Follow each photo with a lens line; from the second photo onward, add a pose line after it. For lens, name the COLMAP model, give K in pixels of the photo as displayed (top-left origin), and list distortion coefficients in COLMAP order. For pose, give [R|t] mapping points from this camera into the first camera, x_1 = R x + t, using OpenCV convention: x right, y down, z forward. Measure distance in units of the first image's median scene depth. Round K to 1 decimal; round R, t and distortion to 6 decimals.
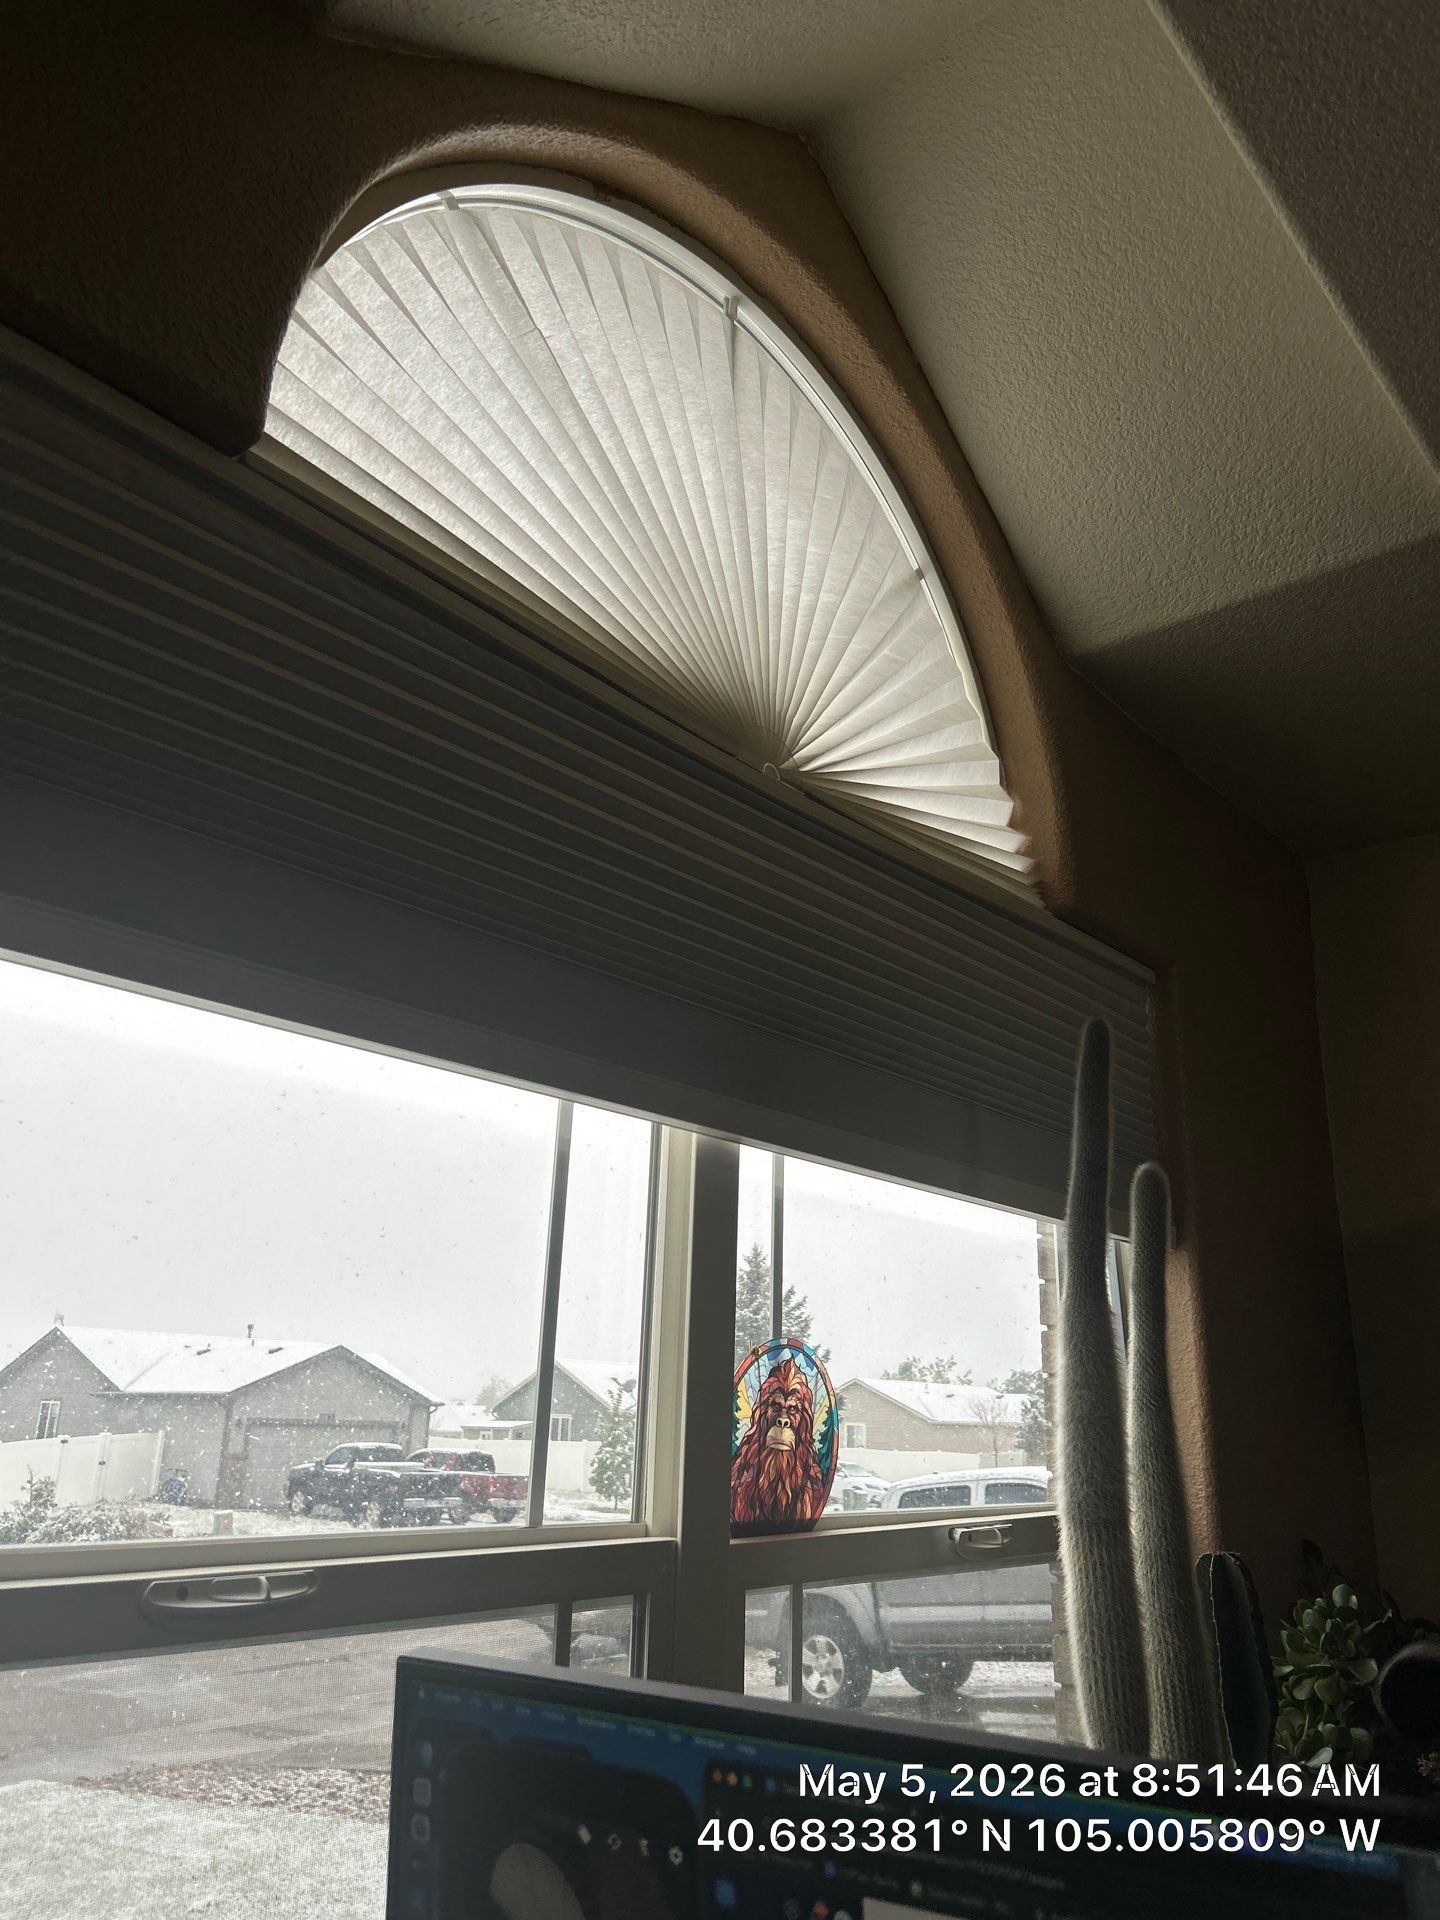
lens RADIAL K [[1471.5, 0, 732.3], [0, 1471.5, 958.9], [0, 0, 1]] dist [0.052843, -0.044234]
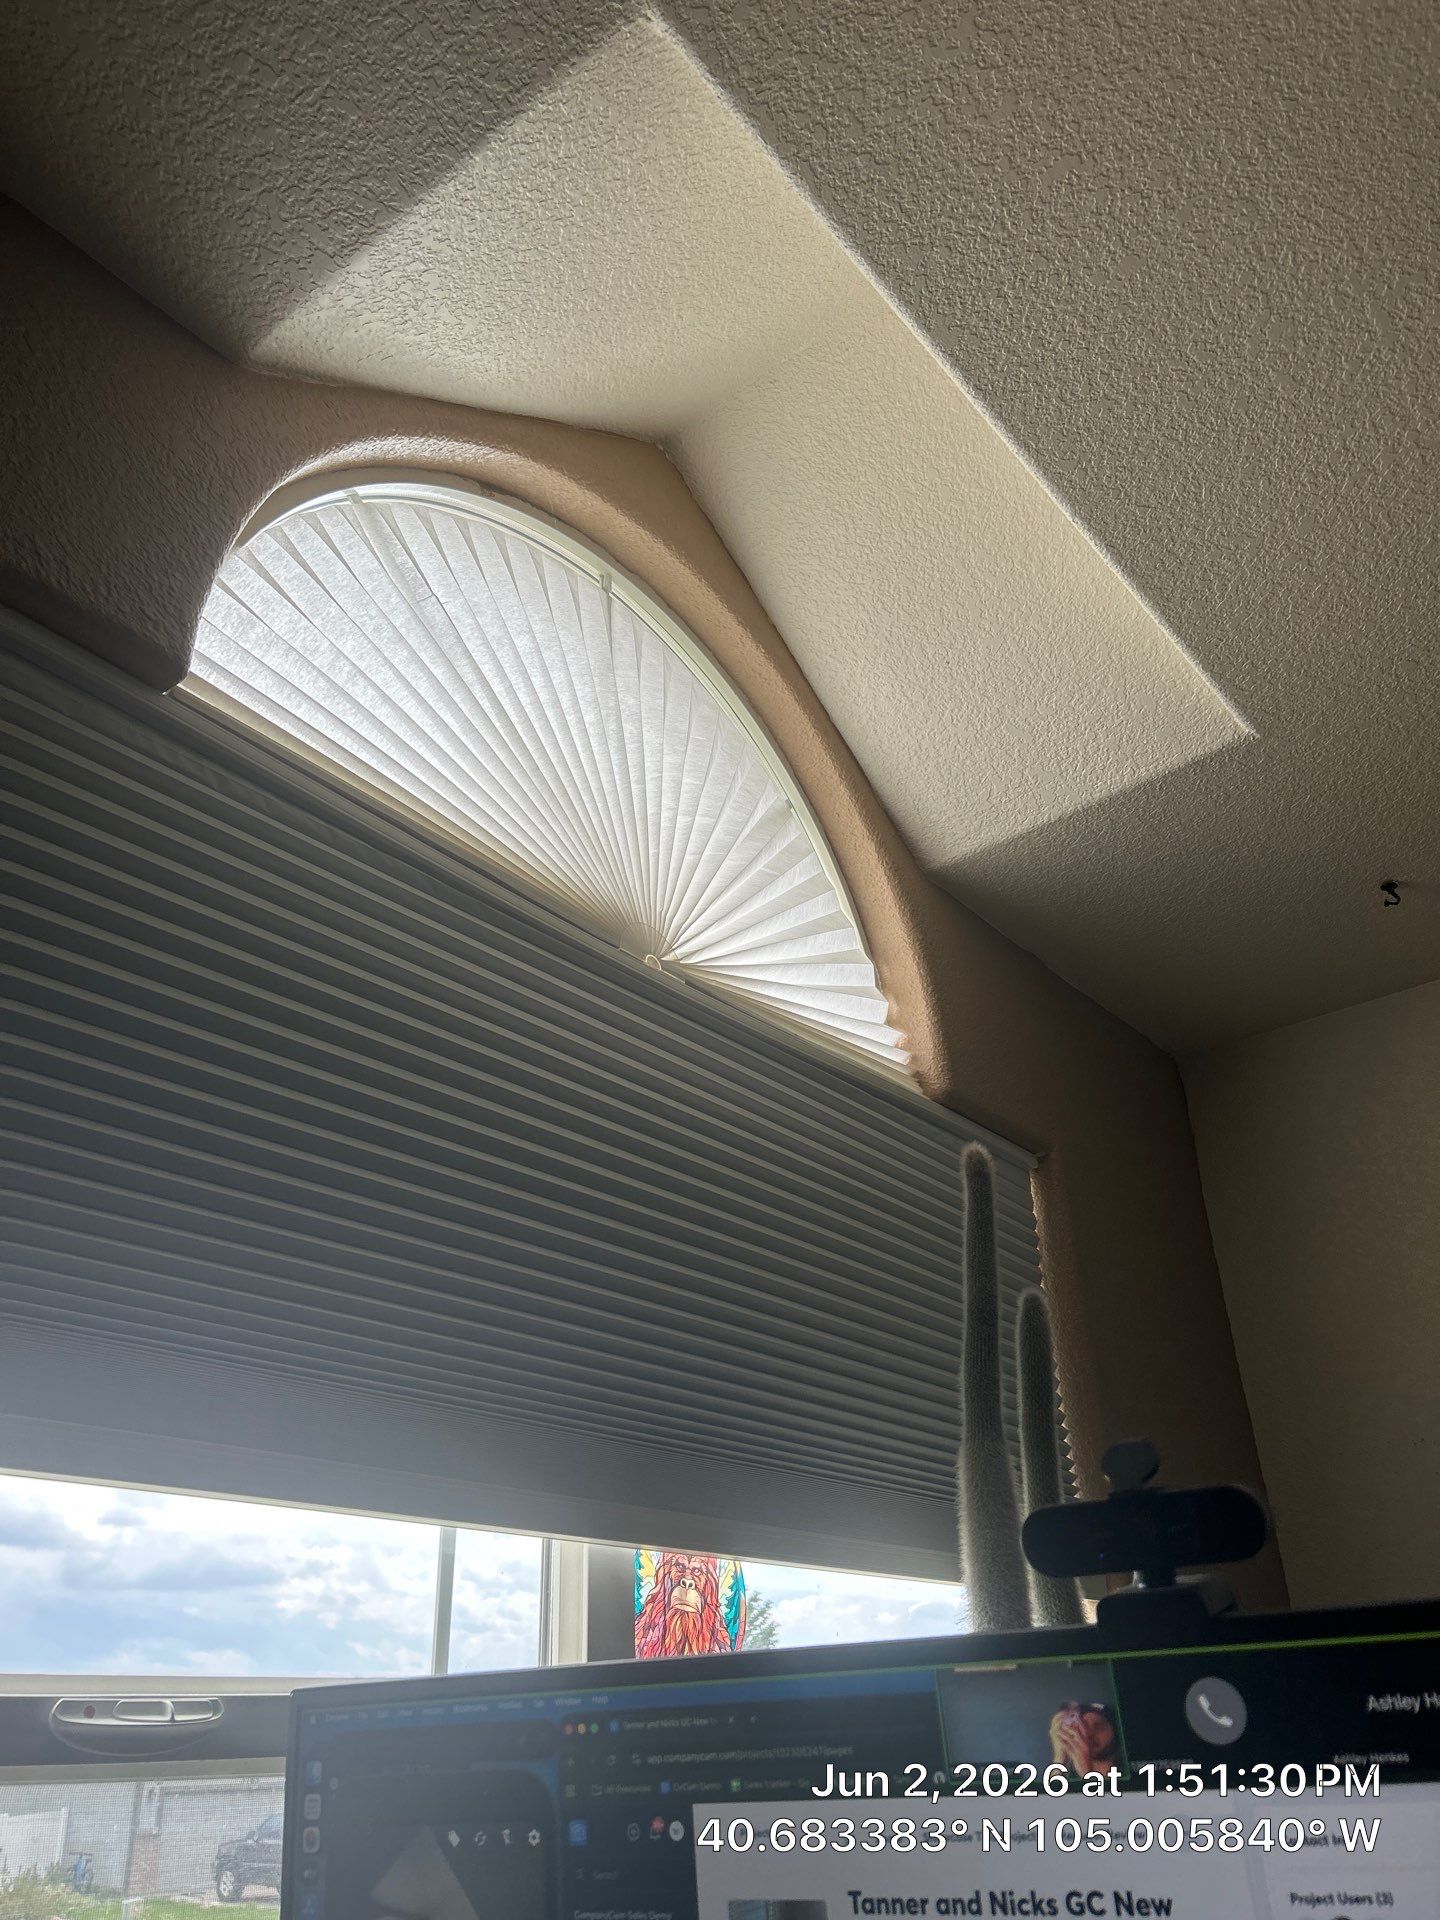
lens RADIAL K [[1496.3, 0, 732.3], [0, 1496.3, 944.8], [0, 0, 1]] dist [0.113221, -0.069807]
pose [[0.997847, -0.045131, 0.047581, 0.032407], [0.053639, 0.979089, -0.196232, 0.082950], [-0.037730, 0.198361, 0.979402, -0.111104]]
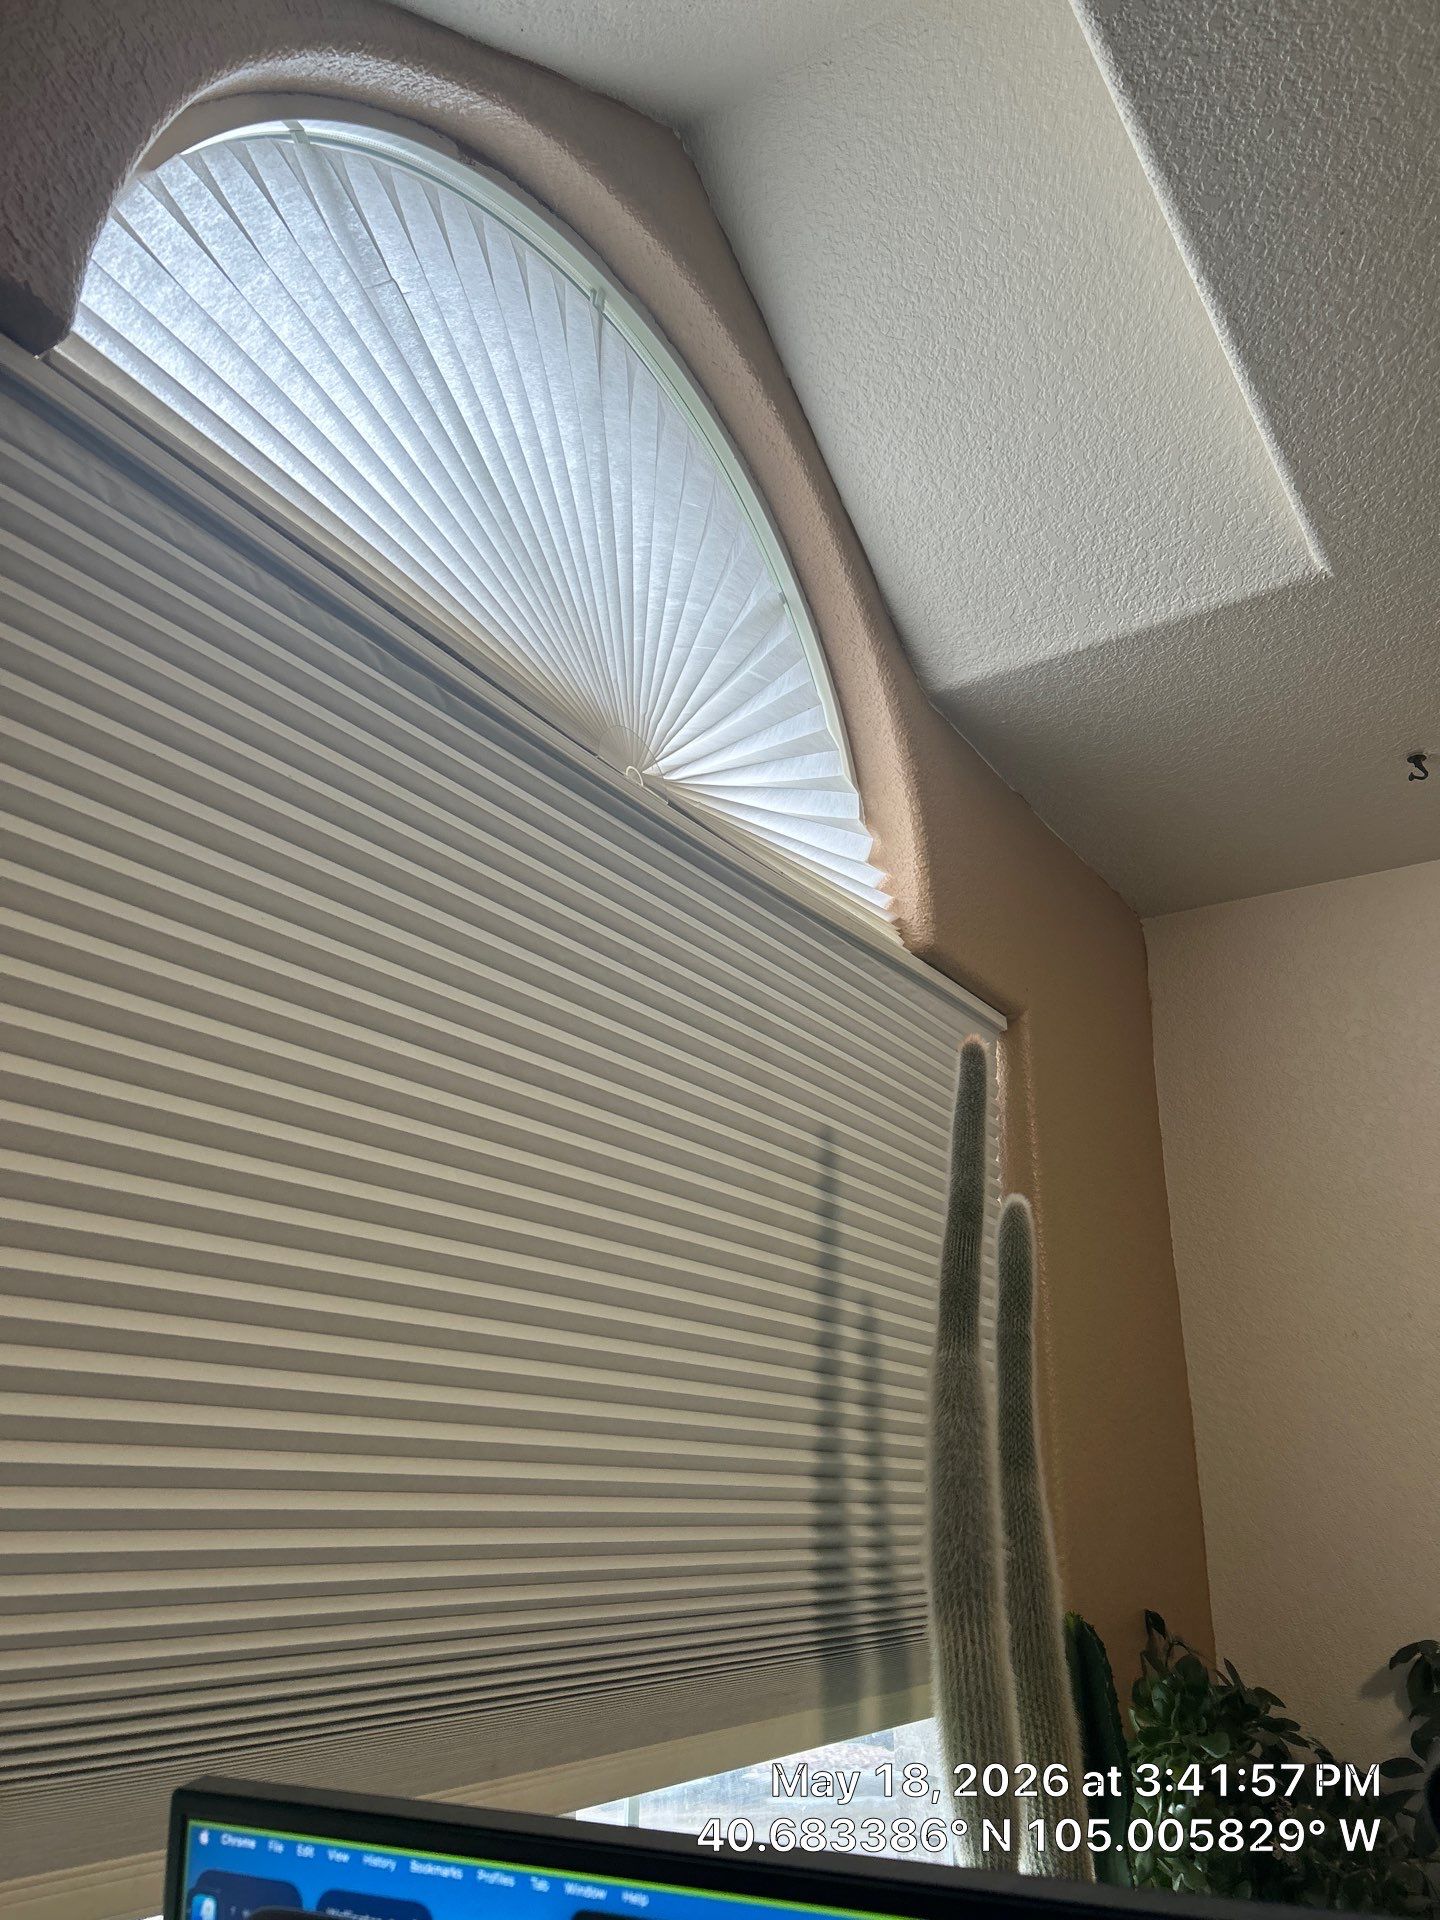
lens RADIAL K [[1469.3, 0, 737.2], [0, 1469.3, 957.4], [0, 0, 1]] dist [0.028140, -0.009344]
pose [[0.991338, 0.031016, 0.127617, -0.022915], [-0.024753, 0.998424, -0.050375, 0.030244], [-0.128979, 0.046780, 0.990543, 0.081593]]
